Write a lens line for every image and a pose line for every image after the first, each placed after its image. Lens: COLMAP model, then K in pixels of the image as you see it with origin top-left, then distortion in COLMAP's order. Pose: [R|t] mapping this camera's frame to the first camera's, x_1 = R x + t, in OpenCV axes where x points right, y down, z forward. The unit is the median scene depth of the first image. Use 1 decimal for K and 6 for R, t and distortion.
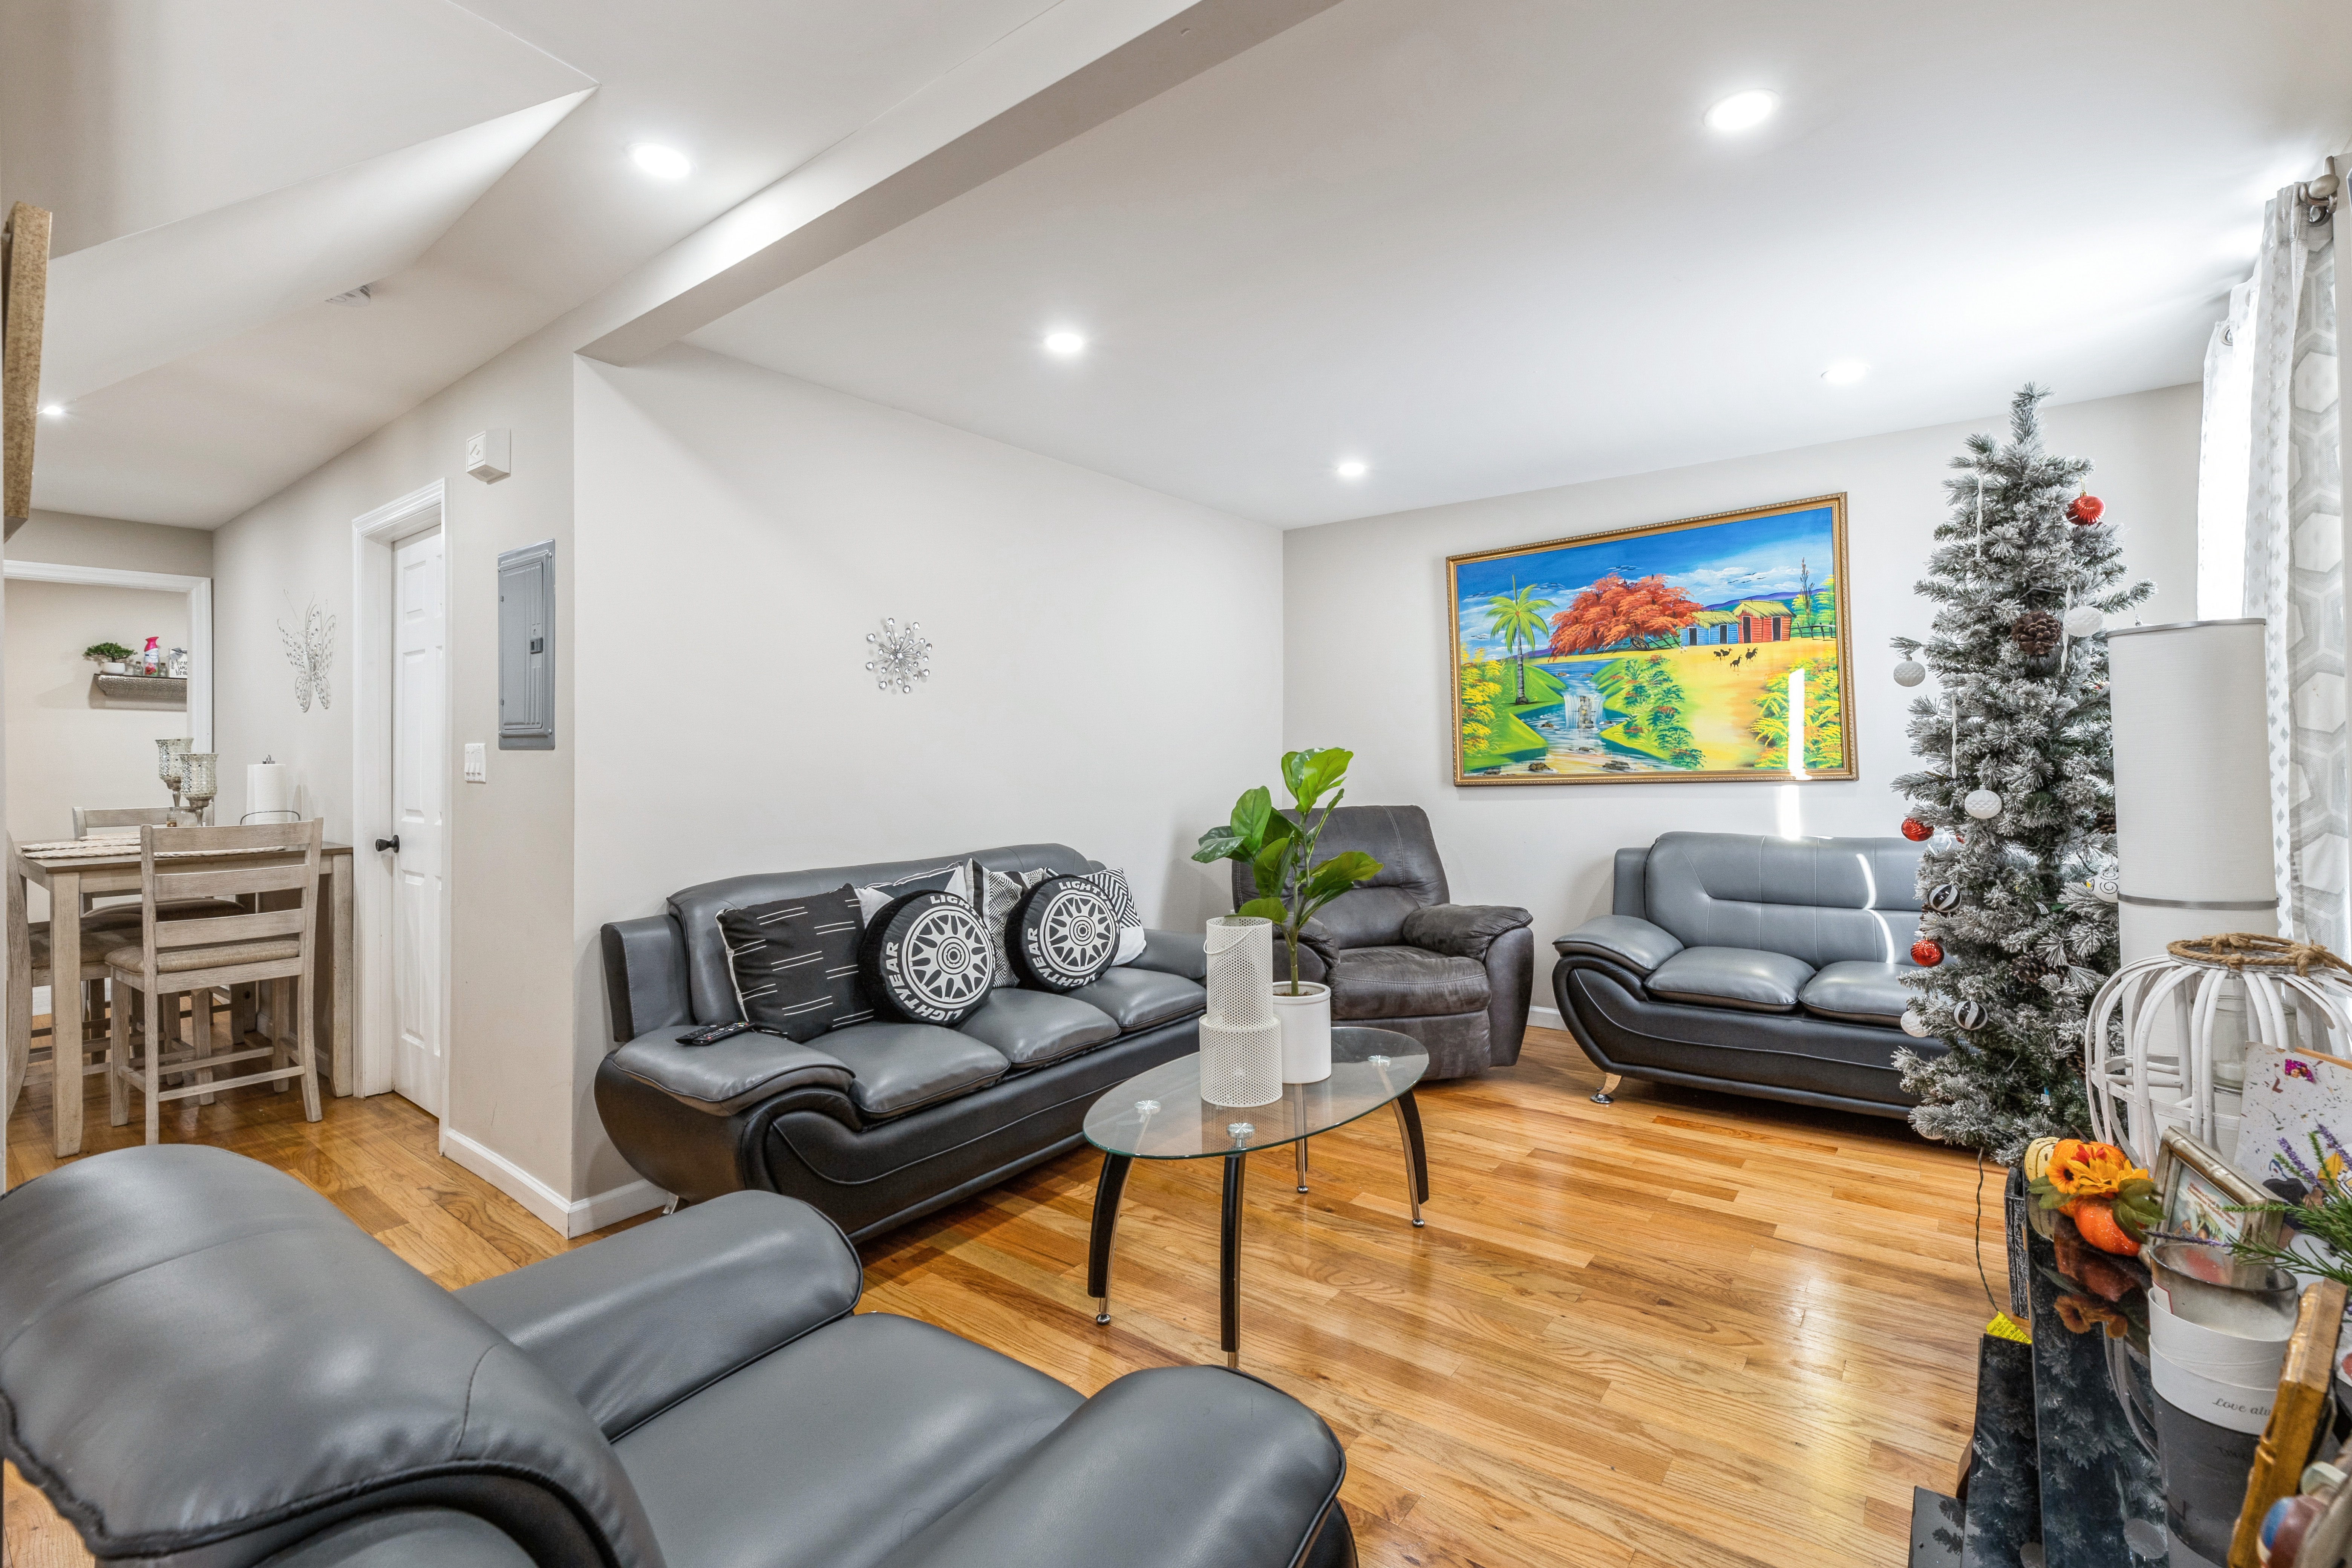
lens RADIAL K [[992.2, 0, 1183.1], [0, 992.2, 754.3], [0, 0, 1]] dist [0.000016, 0.000162]
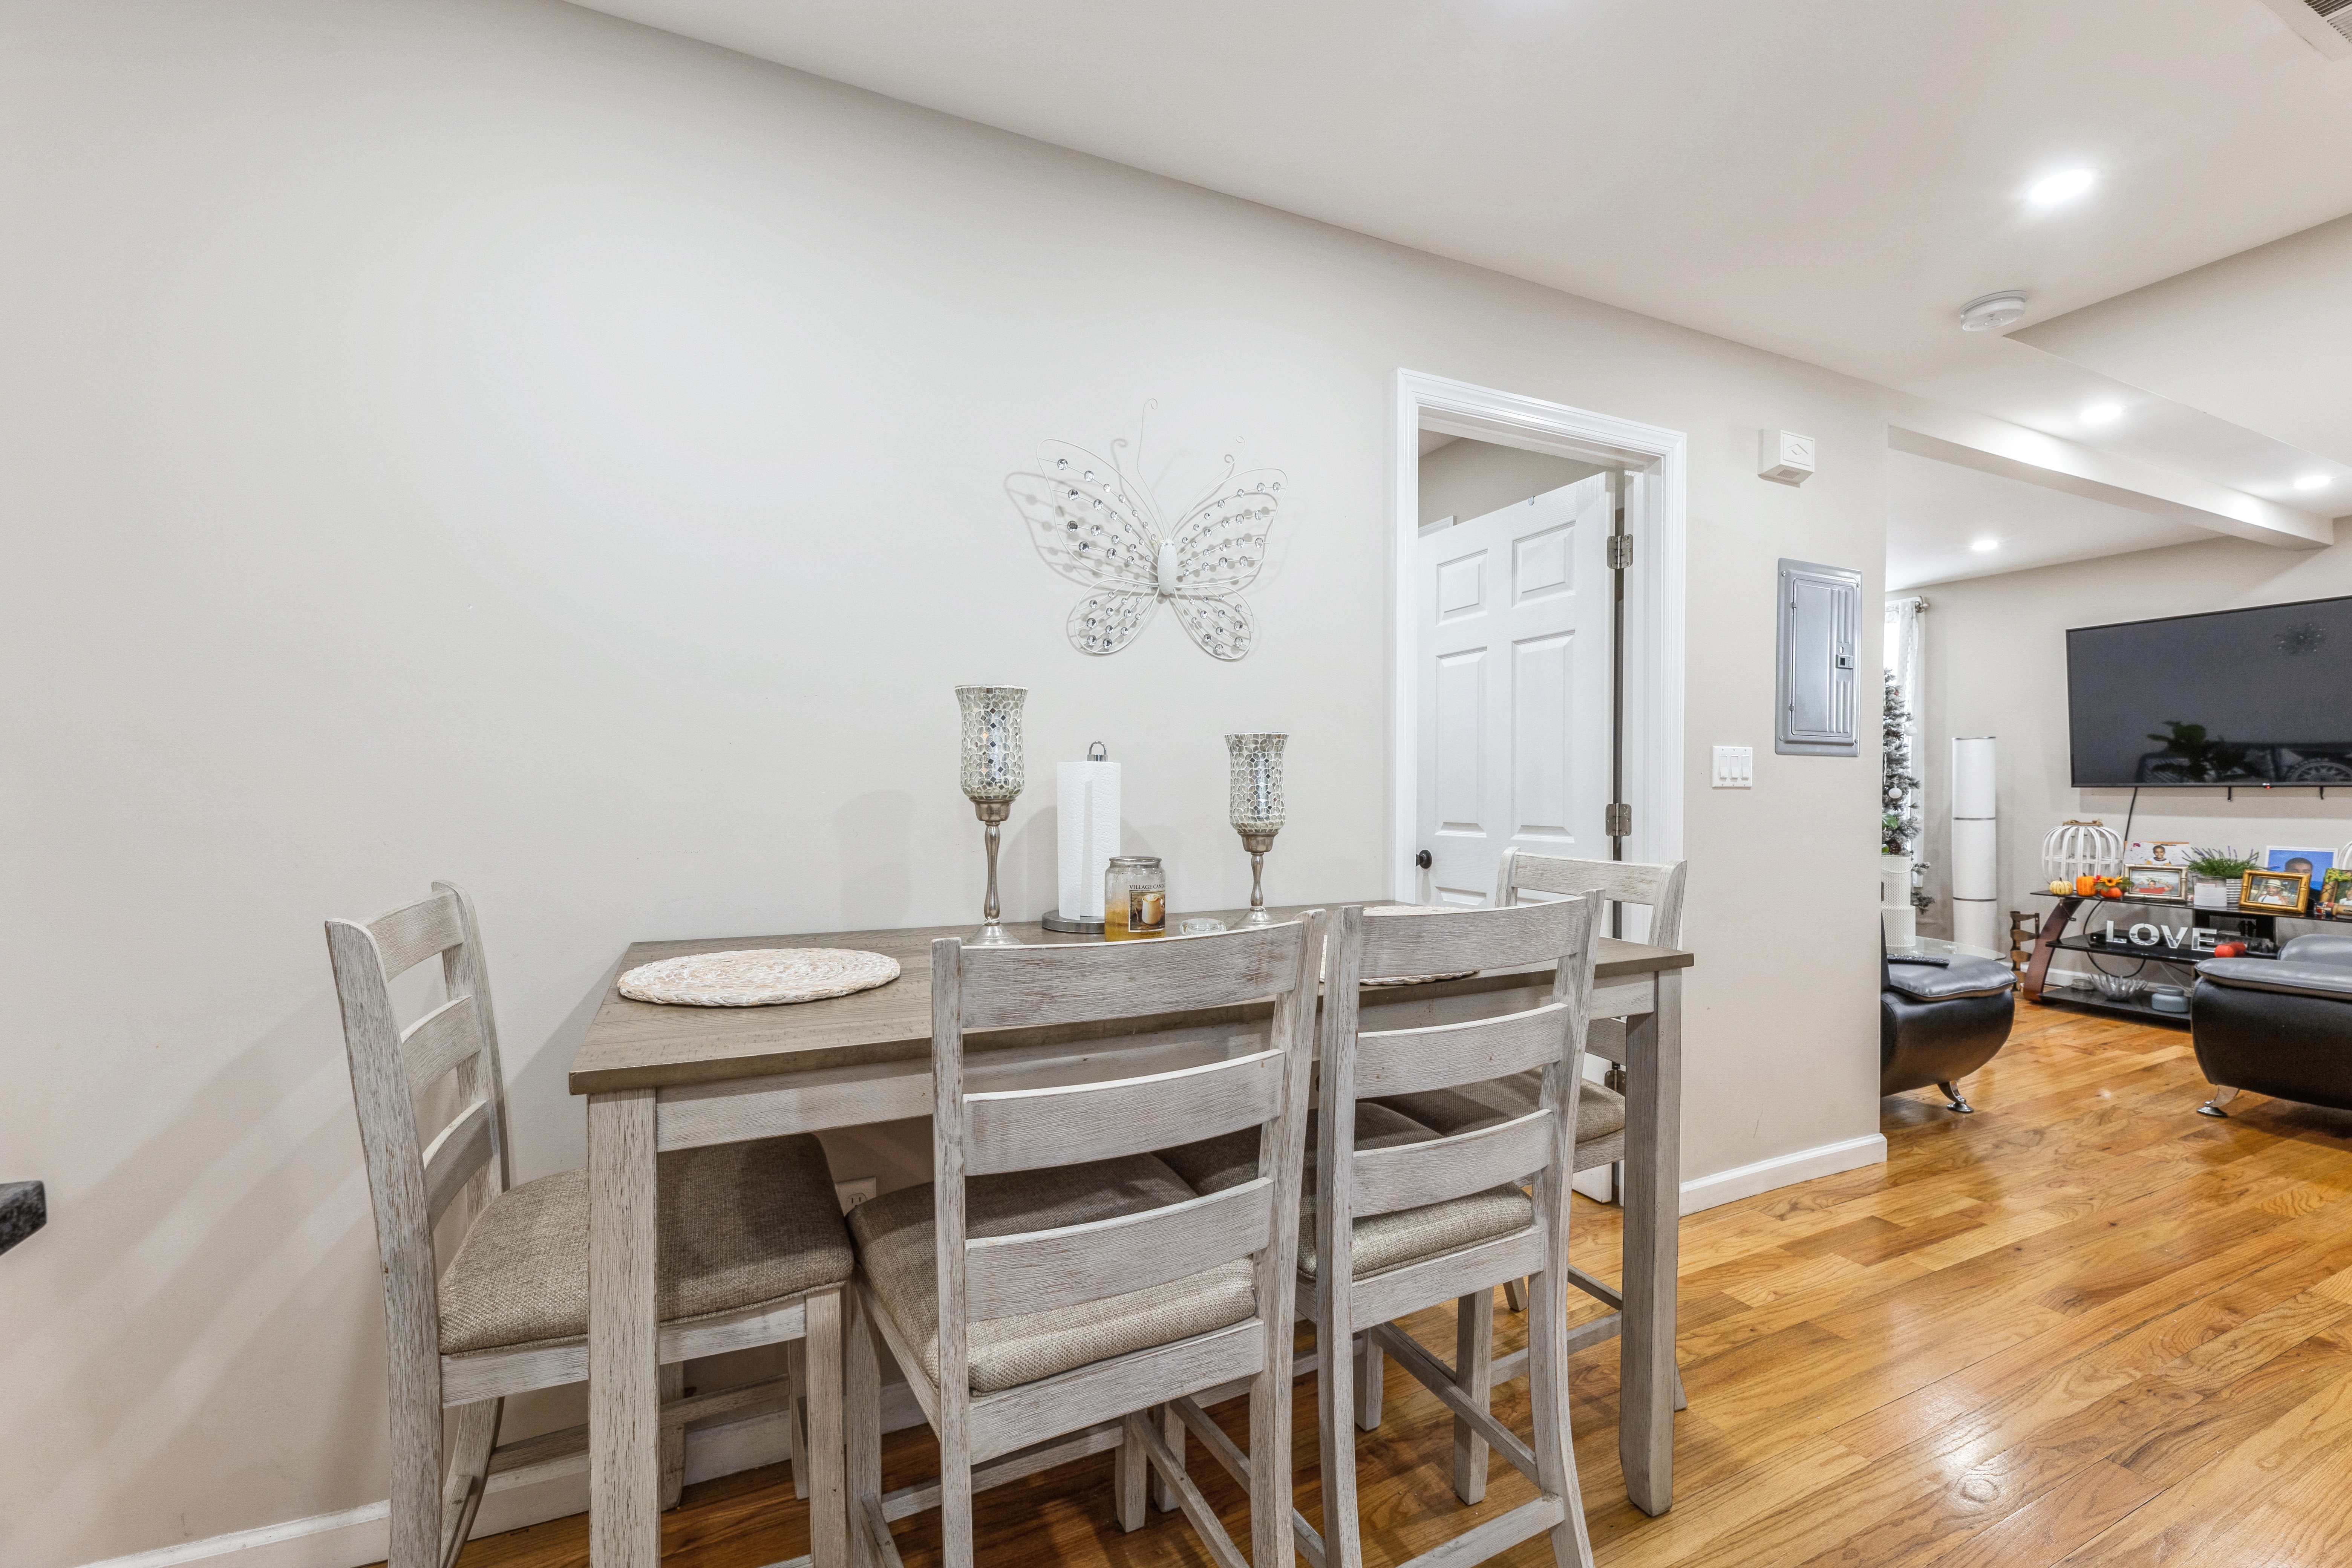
lens RADIAL K [[1019.8, 0, 1182.8], [0, 1019.8, 794.0], [0, 0, 1]] dist [-0.002624, -0.000132]
pose [[0.890485, 0.007925, -0.454944, -0.812043], [-0.002060, 0.999908, 0.013384, 0.019658], [0.455008, -0.010981, 0.890420, 0.727591]]
